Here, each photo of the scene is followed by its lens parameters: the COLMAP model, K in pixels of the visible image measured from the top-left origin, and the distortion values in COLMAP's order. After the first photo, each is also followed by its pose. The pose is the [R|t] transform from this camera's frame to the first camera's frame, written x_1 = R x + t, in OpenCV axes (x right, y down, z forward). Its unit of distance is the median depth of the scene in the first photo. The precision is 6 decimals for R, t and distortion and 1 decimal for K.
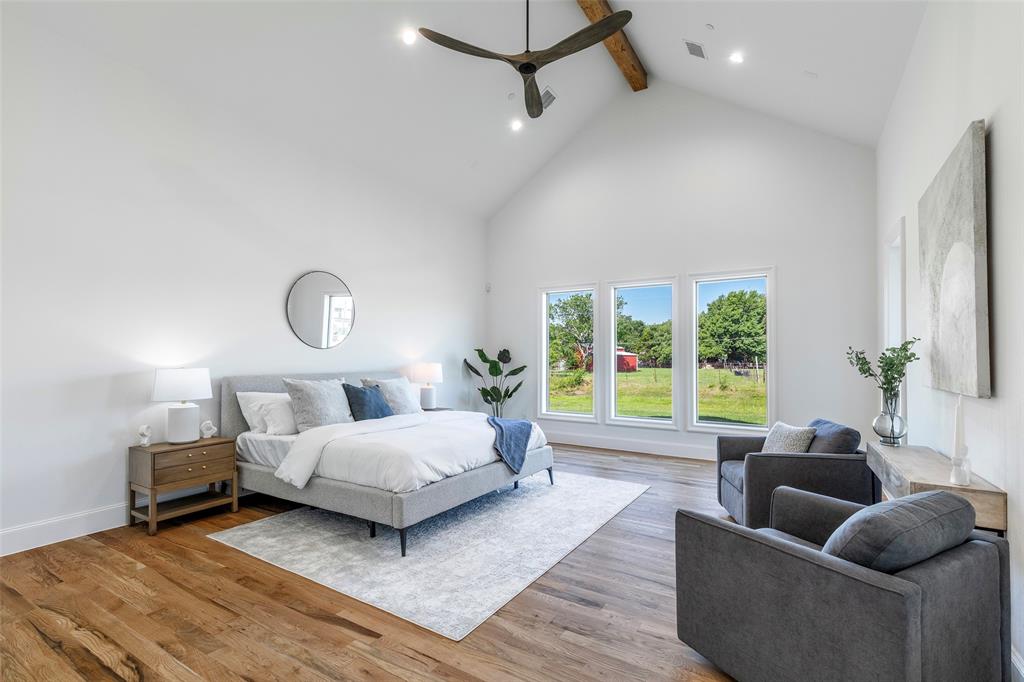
lens RADIAL K [[455.4, 0, 512.0], [0, 455.4, 341.0], [0, 0, 1]] dist [-0.000653, -0.000042]
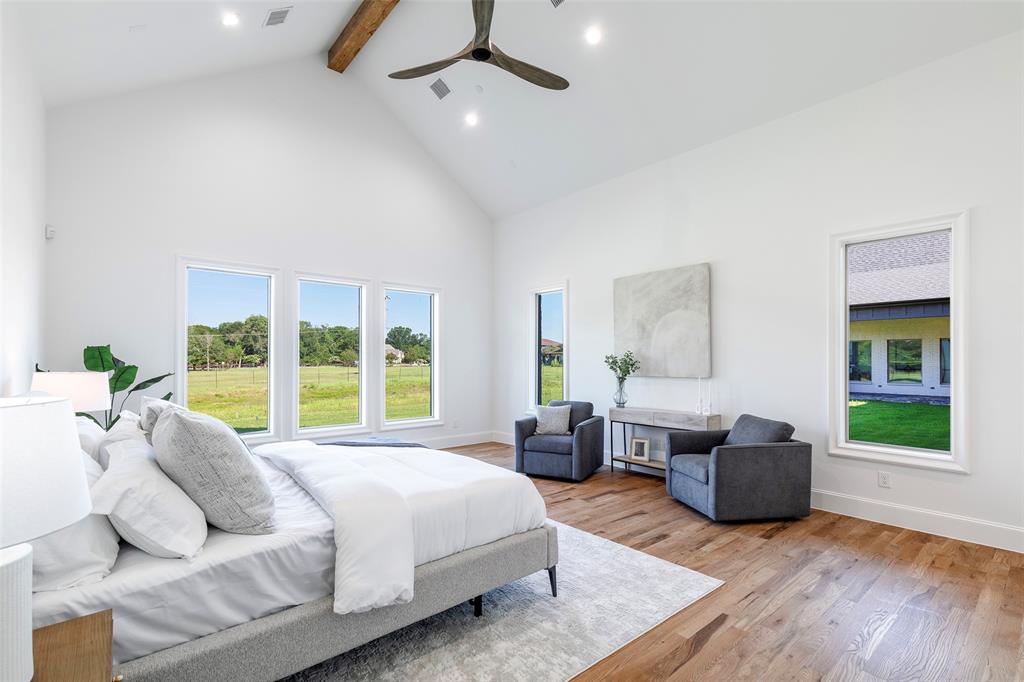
lens RADIAL K [[469.1, 0, 512.9], [0, 469.1, 358.2], [0, 0, 1]] dist [0.001555, 0.000153]
pose [[0.321623, 0.002039, 0.946866, -1.231996], [-0.028269, 0.999573, 0.007450, 0.038532], [-0.946446, -0.029163, 0.321543, 0.927824]]
